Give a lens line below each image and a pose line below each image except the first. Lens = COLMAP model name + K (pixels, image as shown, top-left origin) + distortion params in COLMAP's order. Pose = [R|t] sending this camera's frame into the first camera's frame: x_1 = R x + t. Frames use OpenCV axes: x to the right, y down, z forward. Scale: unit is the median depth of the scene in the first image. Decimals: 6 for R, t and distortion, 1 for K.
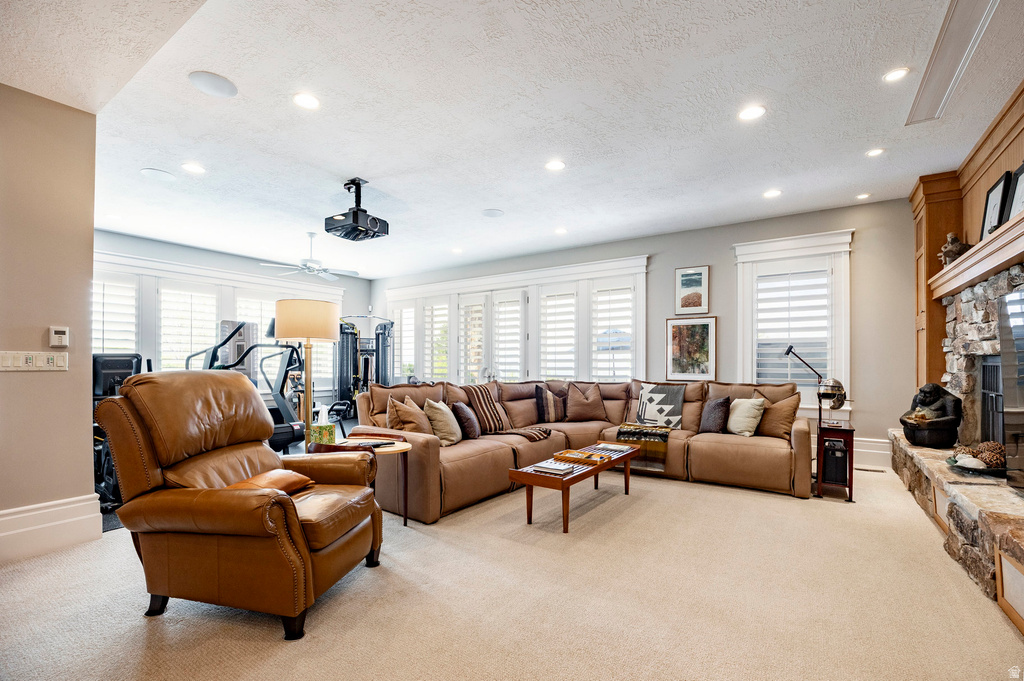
lens RADIAL K [[445.6, 0, 506.7], [0, 445.6, 360.9], [0, 0, 1]] dist [-0.019516, 0.000104]
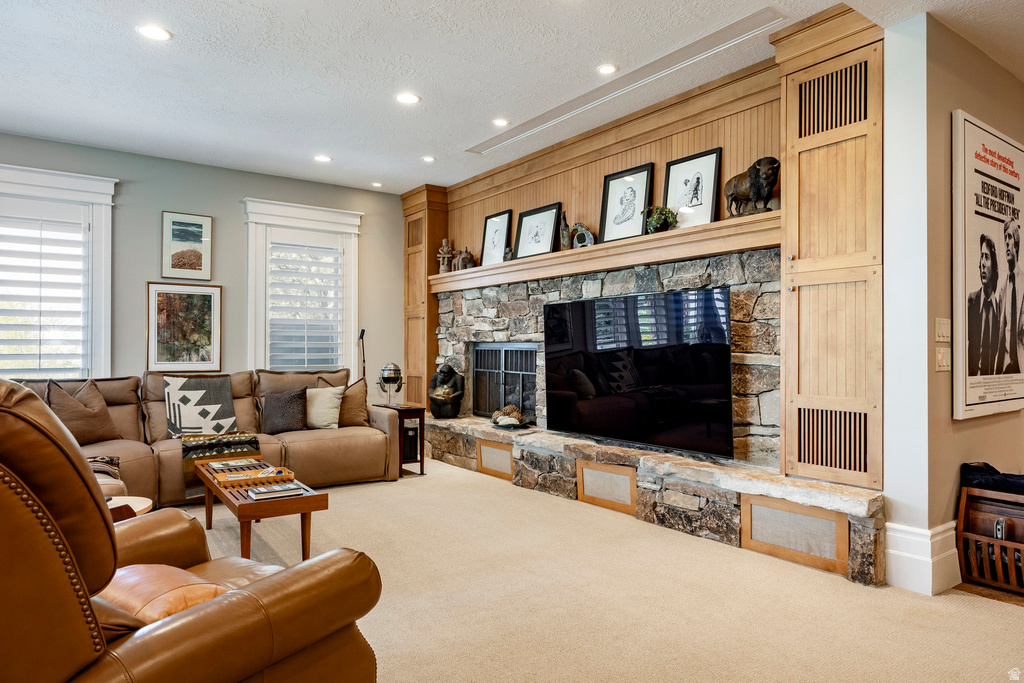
lens RADIAL K [[656.6, 0, 515.9], [0, 656.6, 343.7], [0, 0, 1]] dist [0.007407, -0.000595]
pose [[0.335327, 0.006045, 0.942082, -0.492538], [-0.007113, 0.999967, -0.003885, -0.000531], [-0.942075, -0.005398, 0.335359, 0.168494]]
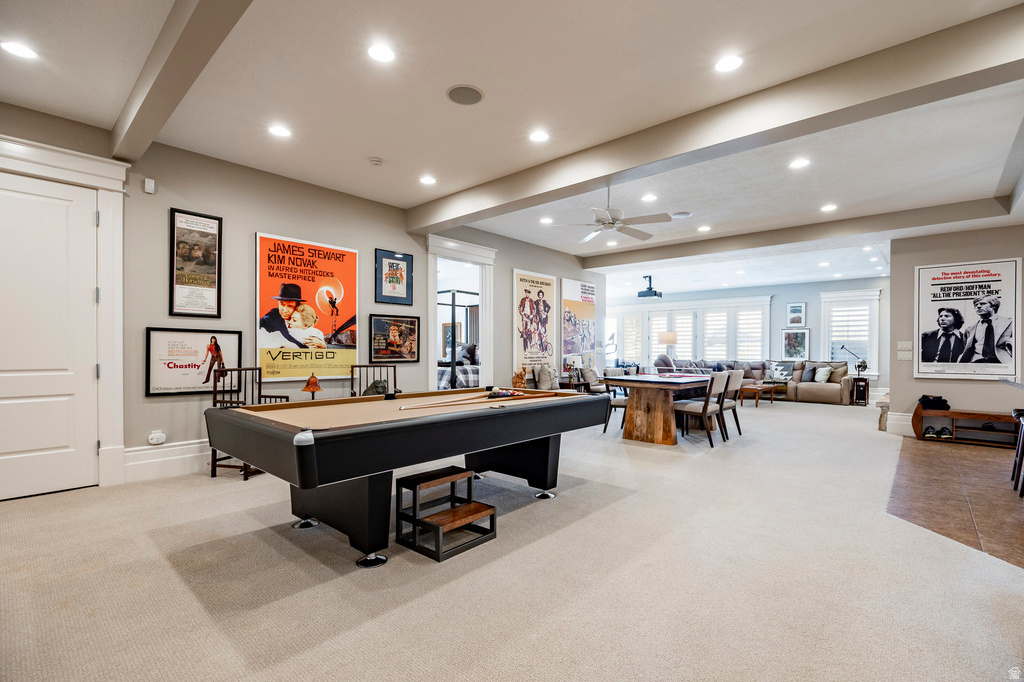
lens RADIAL K [[445.6, 0, 513.5], [0, 445.6, 352.3], [0, 0, 1]] dist [-0.019516, 0.000104]
pose [[0.989816, 0.006625, -0.142198, -0.646700], [-0.005488, 0.999950, 0.008387, -0.004754], [0.142246, -0.007522, 0.989803, -1.330496]]
